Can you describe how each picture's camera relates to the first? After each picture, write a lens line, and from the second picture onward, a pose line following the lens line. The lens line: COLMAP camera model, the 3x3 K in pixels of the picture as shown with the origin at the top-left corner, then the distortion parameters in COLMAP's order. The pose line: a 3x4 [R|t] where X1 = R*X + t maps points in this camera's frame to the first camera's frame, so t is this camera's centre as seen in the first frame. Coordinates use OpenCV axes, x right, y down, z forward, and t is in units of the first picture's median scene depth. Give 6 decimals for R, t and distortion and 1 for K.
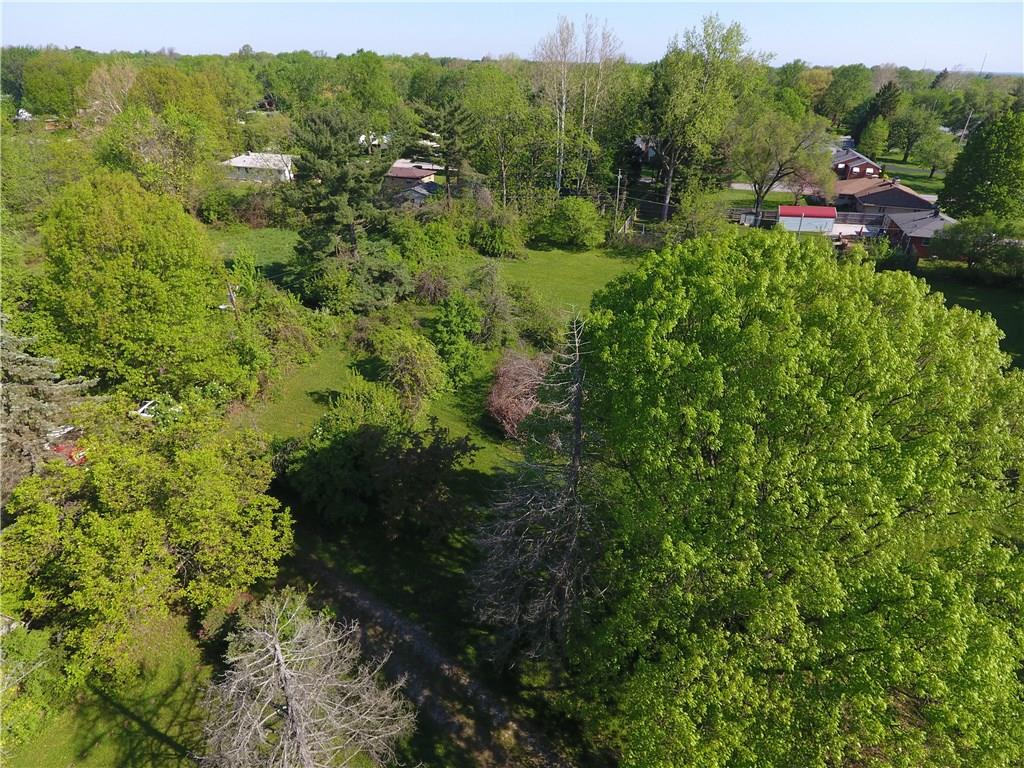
lens RADIAL K [[602.0, 0, 507.0], [0, 602.0, 381.0], [0, 0, 1]] dist [0.000416, -0.003324]
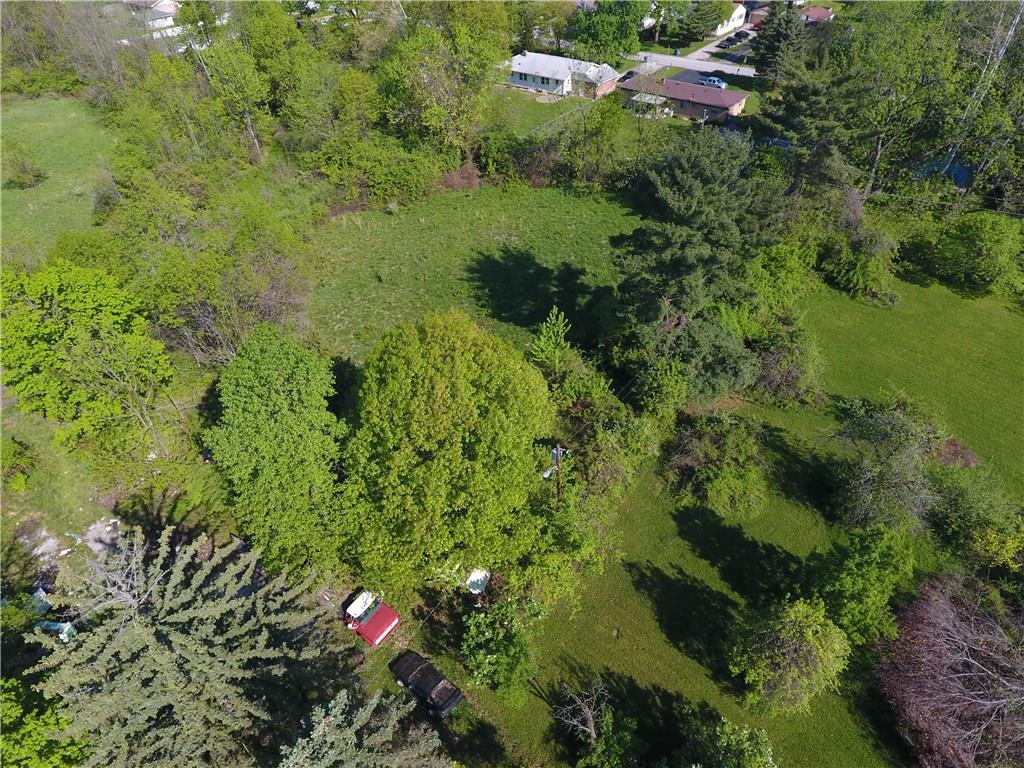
lens RADIAL K [[602.0, 0, 507.0], [0, 602.0, 381.0], [0, 0, 1]] dist [0.000416, -0.003324]
pose [[0.933913, 0.205611, -0.292456, -0.168945], [-0.135361, 0.960525, 0.243043, -0.220968], [0.330884, -0.187394, 0.924878, 0.156517]]
